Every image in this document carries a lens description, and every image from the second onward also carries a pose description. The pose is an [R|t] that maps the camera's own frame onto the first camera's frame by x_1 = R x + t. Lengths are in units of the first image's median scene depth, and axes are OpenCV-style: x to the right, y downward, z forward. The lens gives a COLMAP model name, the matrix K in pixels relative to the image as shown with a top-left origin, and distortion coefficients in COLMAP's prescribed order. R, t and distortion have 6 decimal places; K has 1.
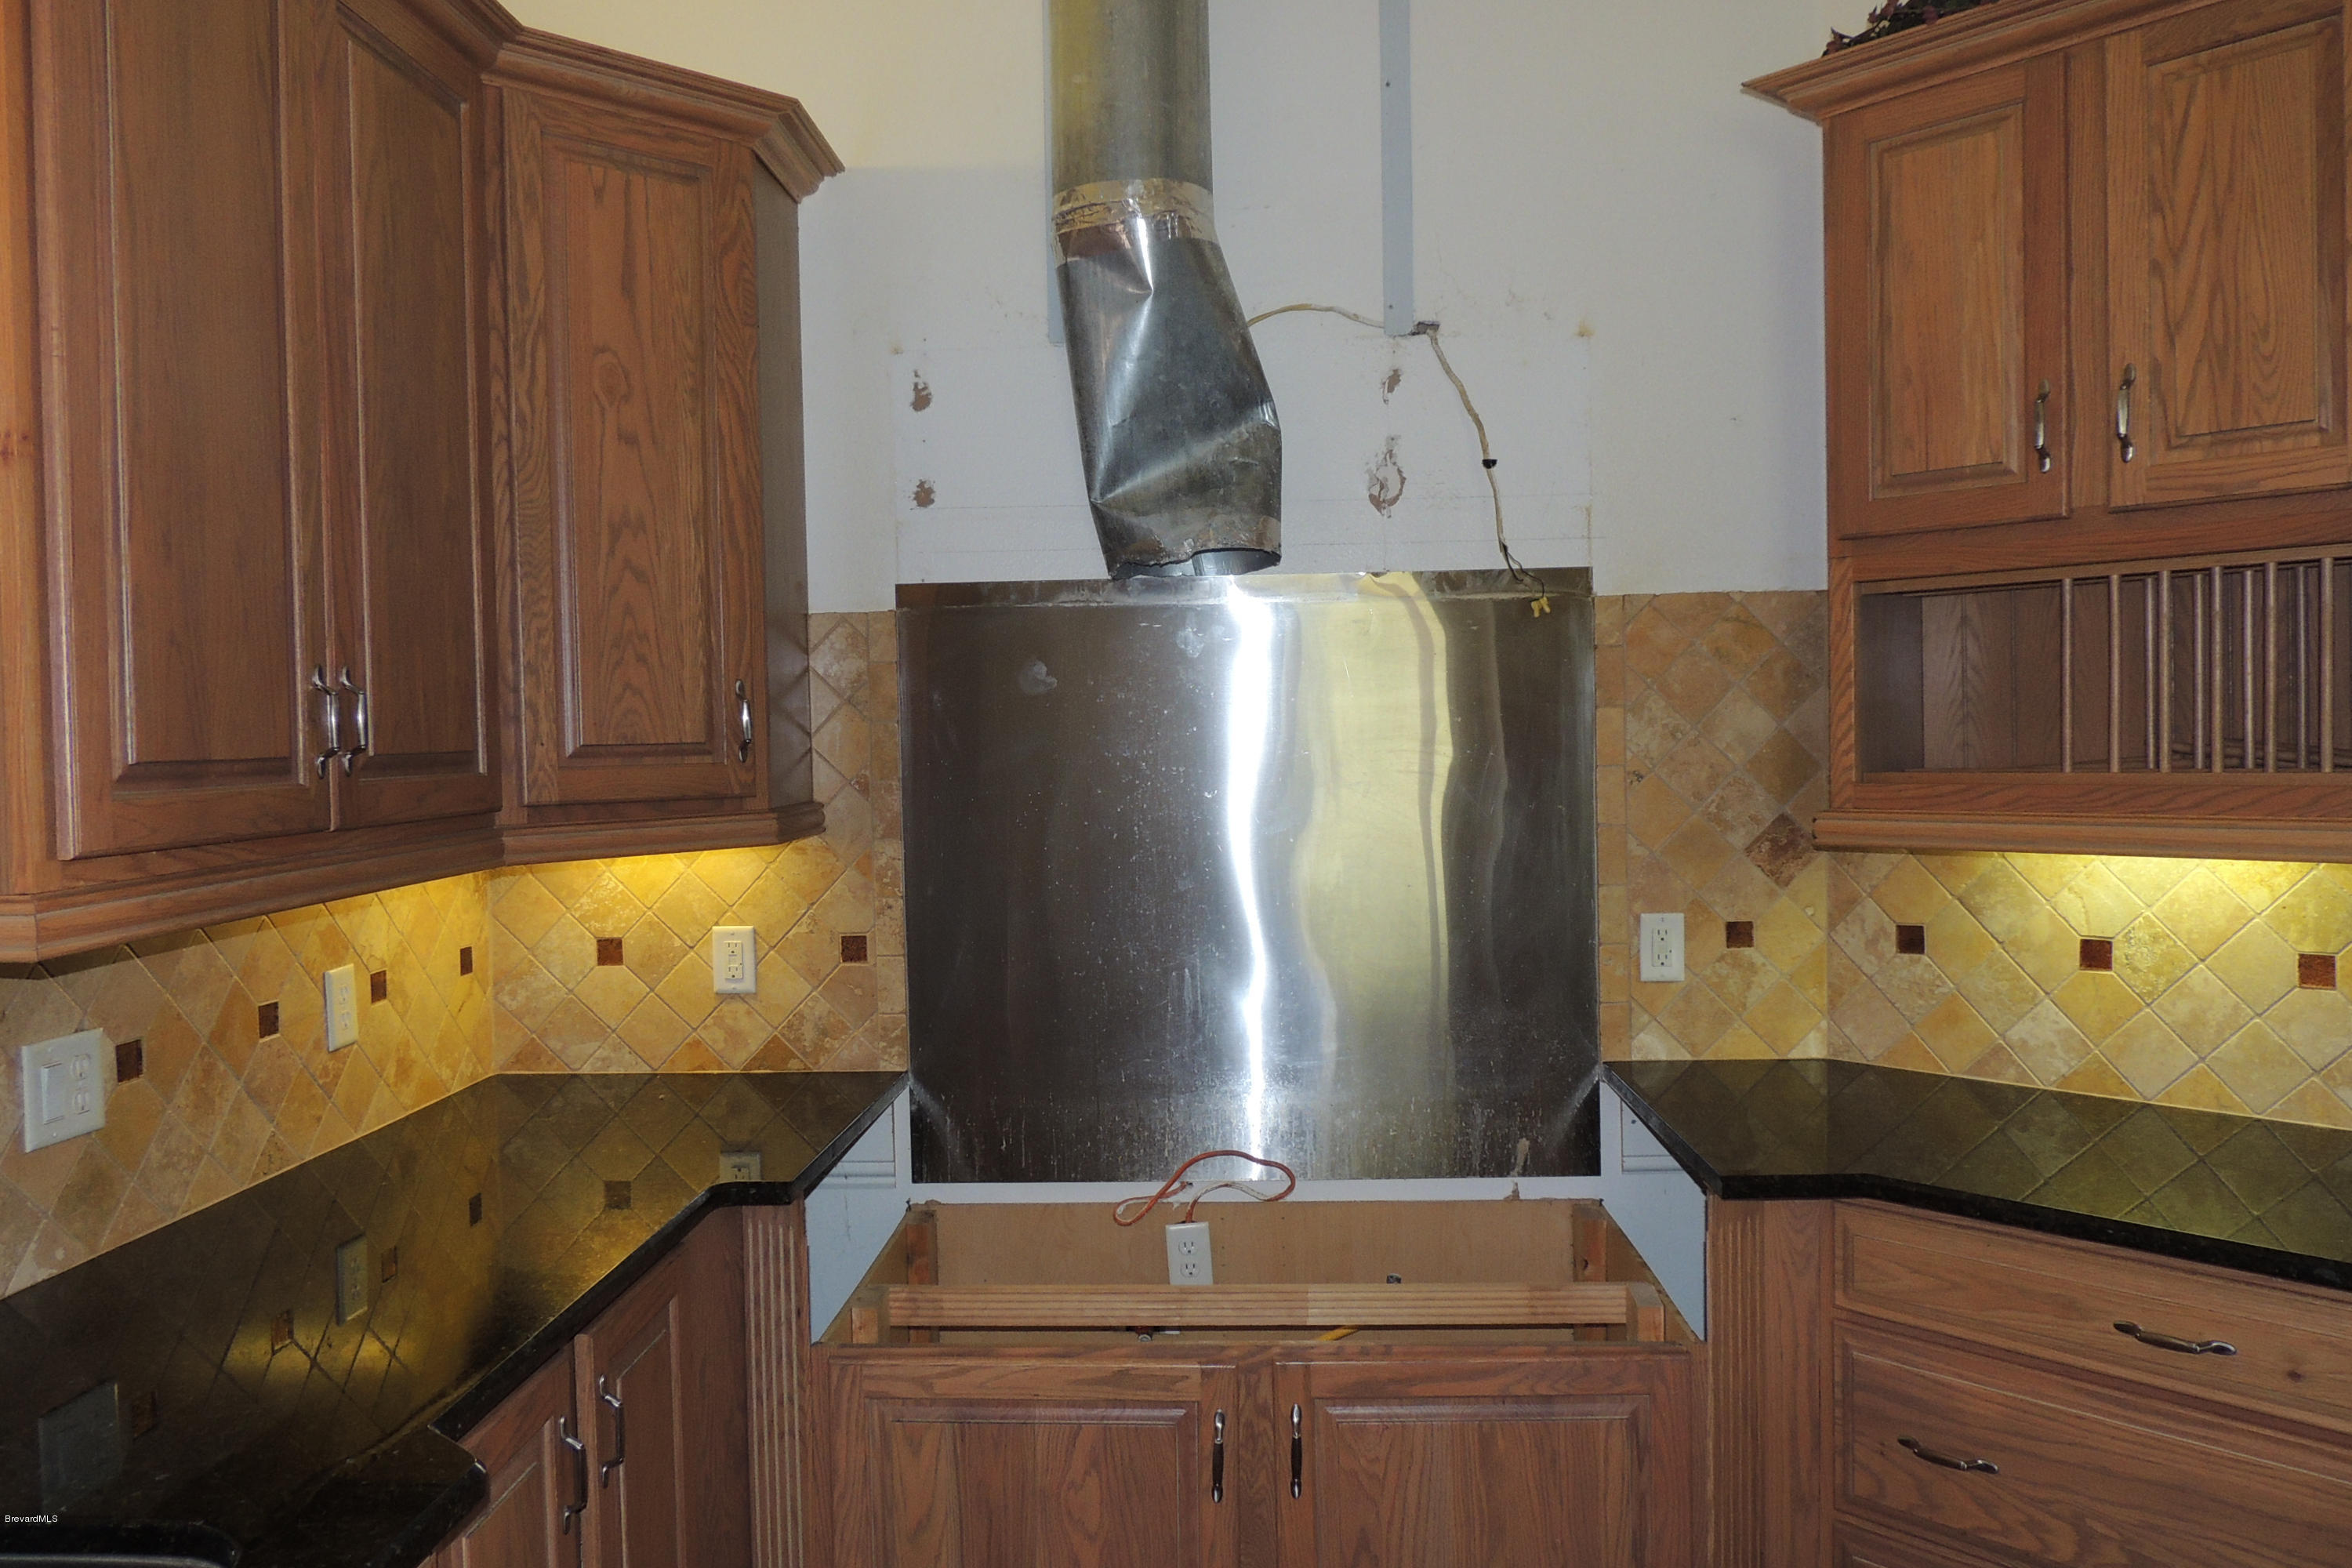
lens RADIAL K [[1680.4, 0, 1182.9], [0, 1680.4, 793.4], [0, 0, 1]] dist [-0.019786, -0.001734]
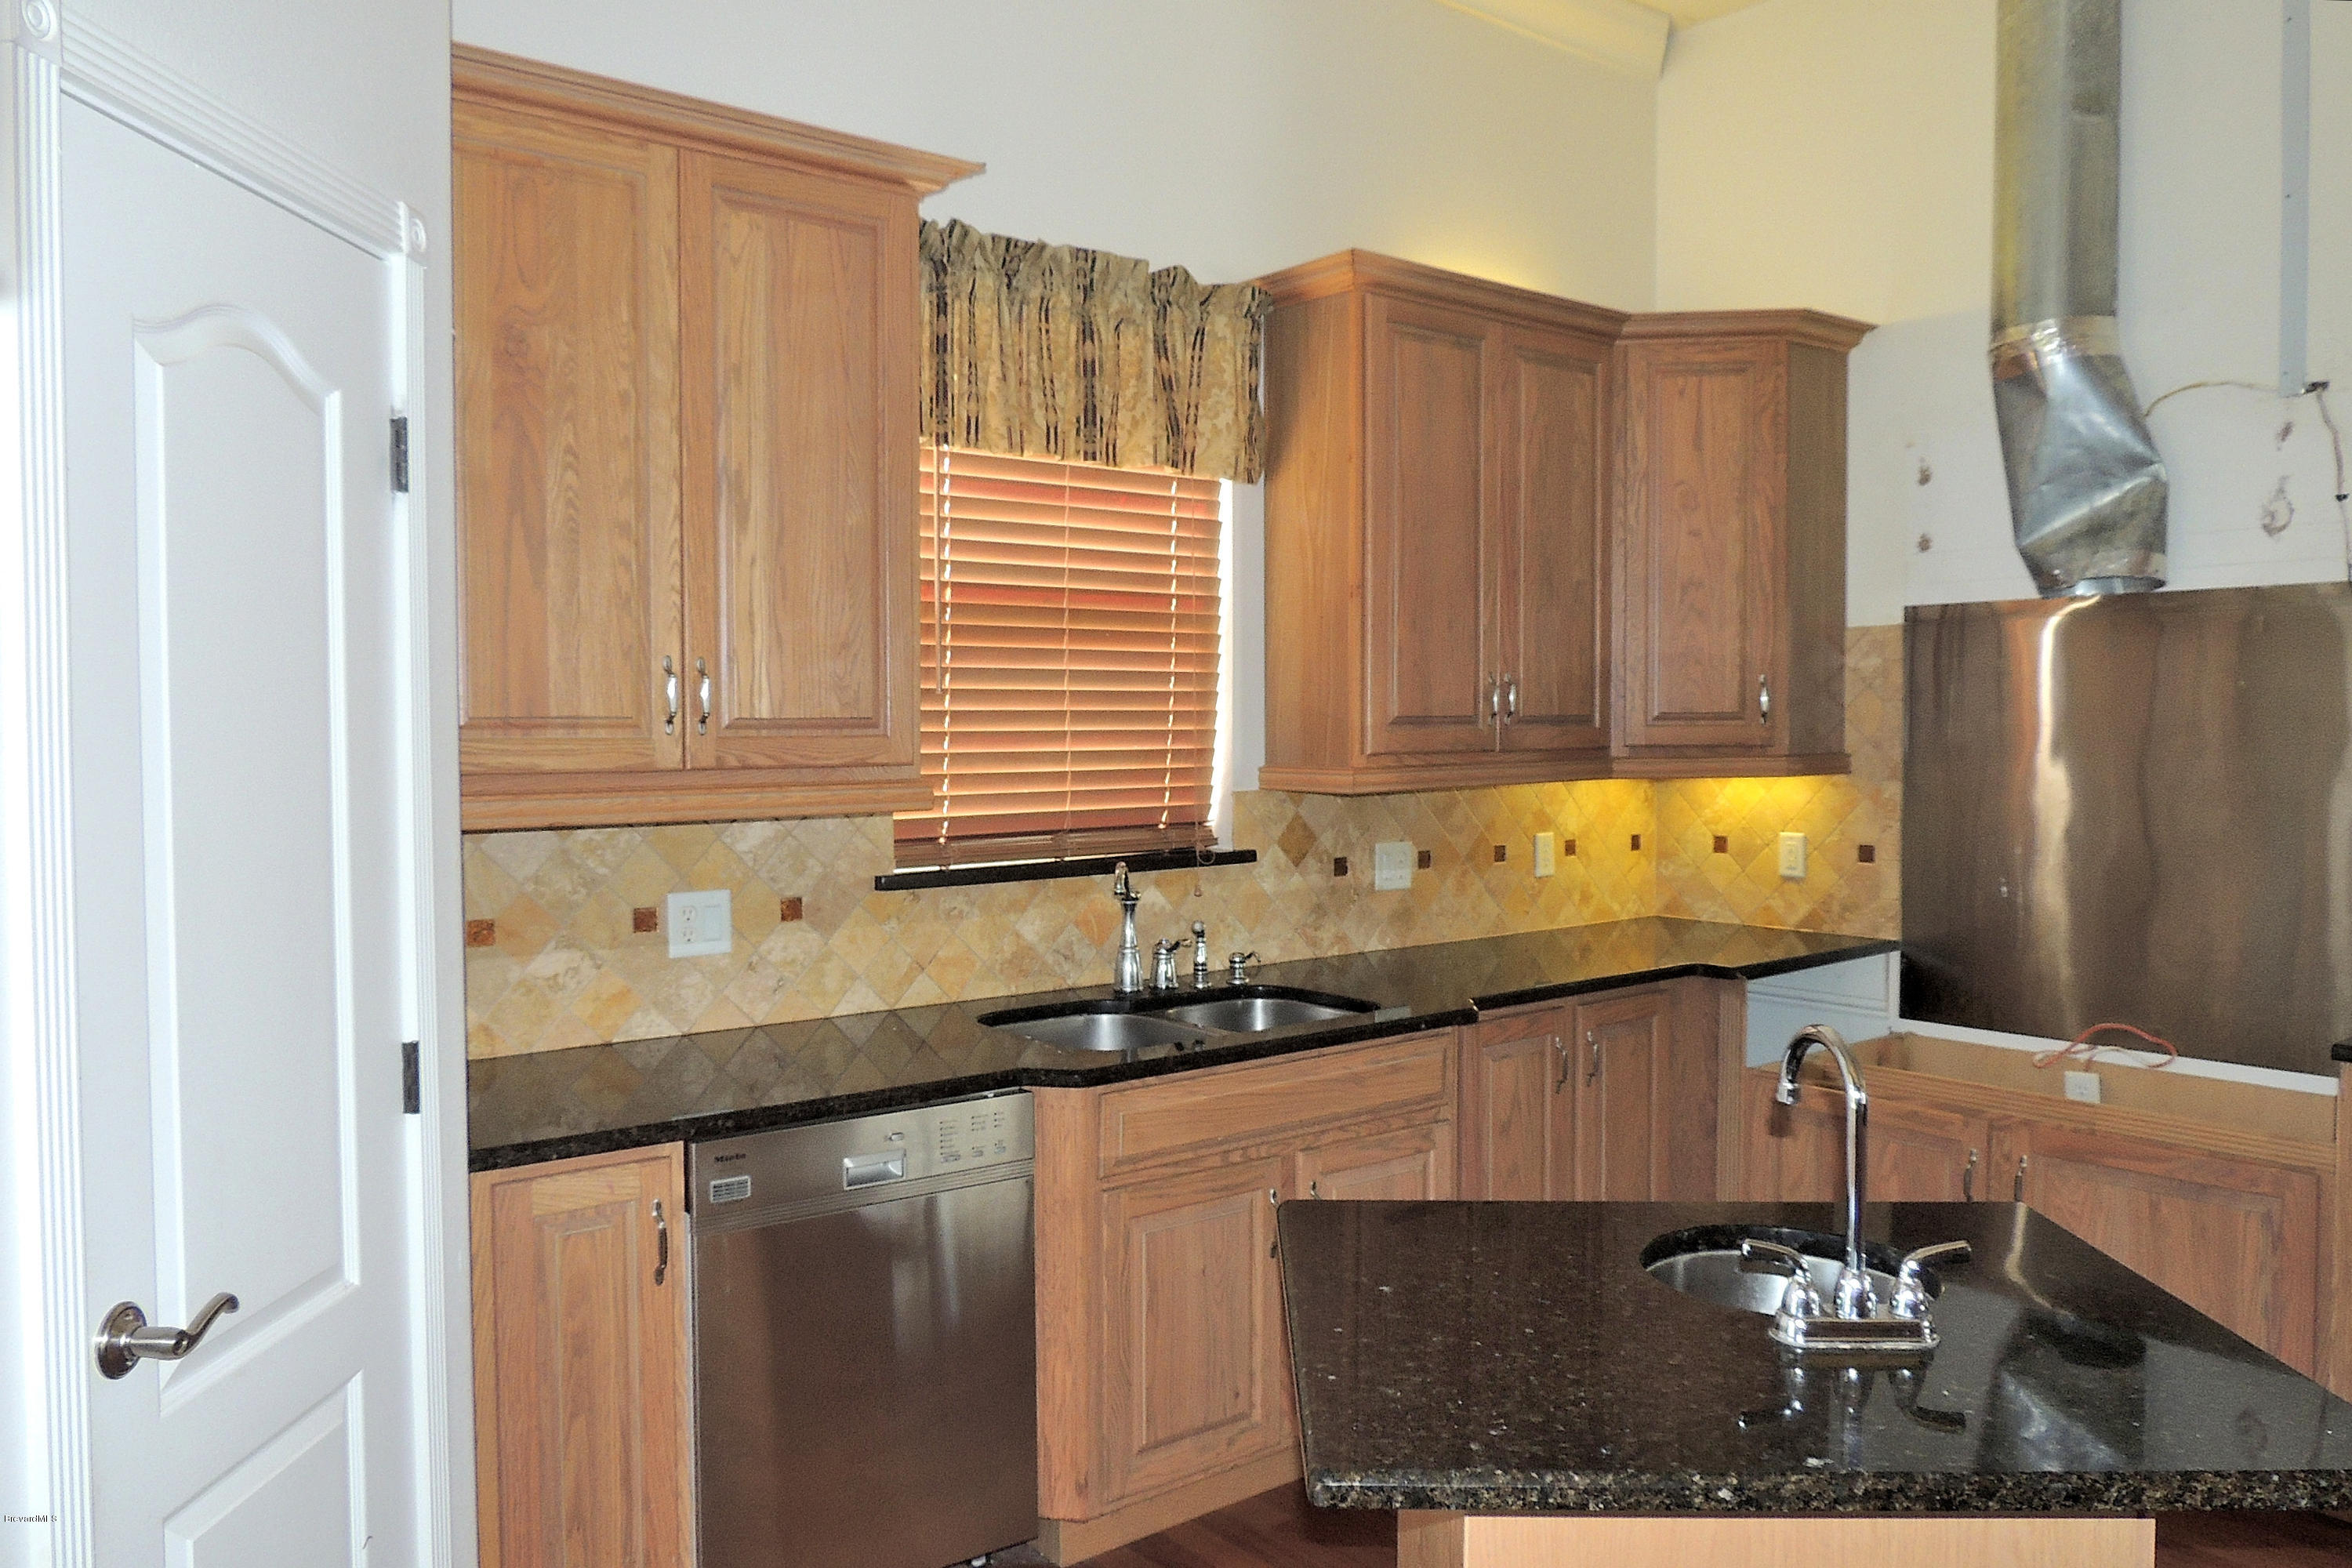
lens RADIAL K [[1703.1, 0, 1168.0], [0, 1703.1, 792.5], [0, 0, 1]] dist [-0.017315, -0.000984]
pose [[0.651892, 0.048492, -0.756760, 0.623807], [-0.035968, 0.998807, 0.033018, 0.013310], [0.757458, 0.005694, 0.652859, -0.518860]]
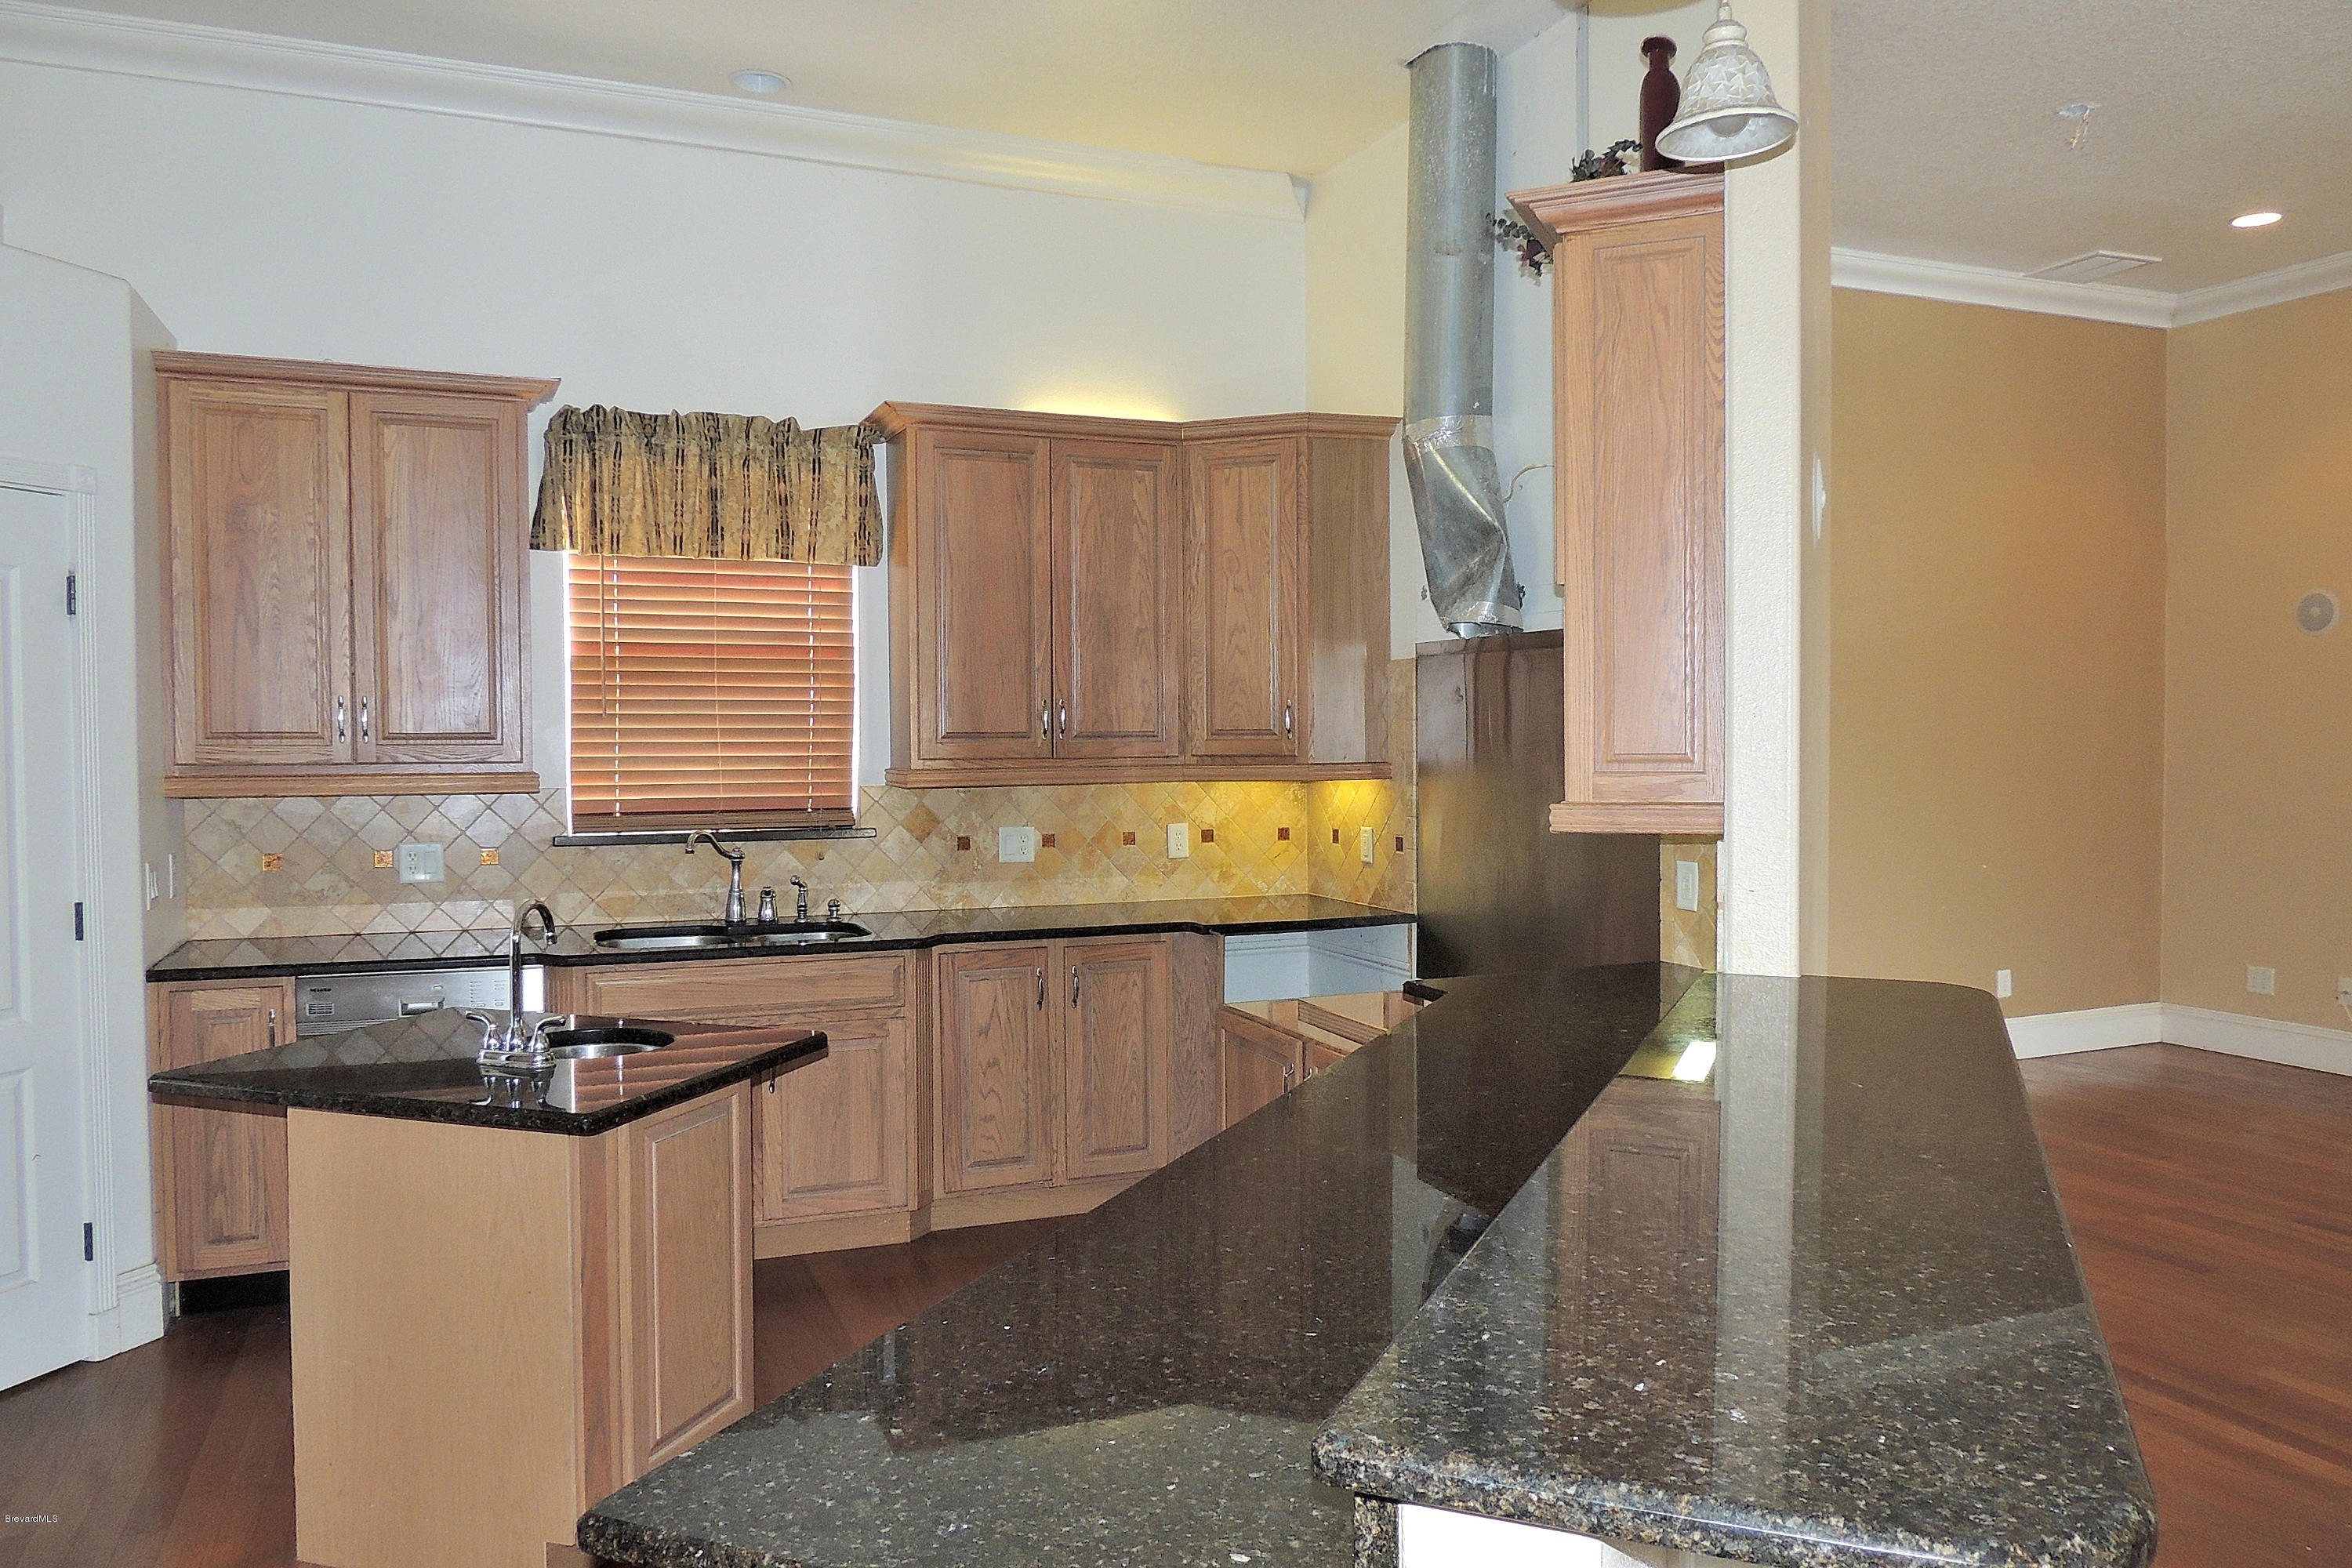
lens RADIAL K [[1652.0, 0, 1165.5], [0, 1652.0, 791.9], [0, 0, 1]] dist [-0.016321, -0.001583]
pose [[0.417566, 0.048269, -0.907364, 1.556157], [-0.038721, 0.998626, 0.035305, -0.020408], [0.907821, 0.020392, 0.418861, 0.017224]]
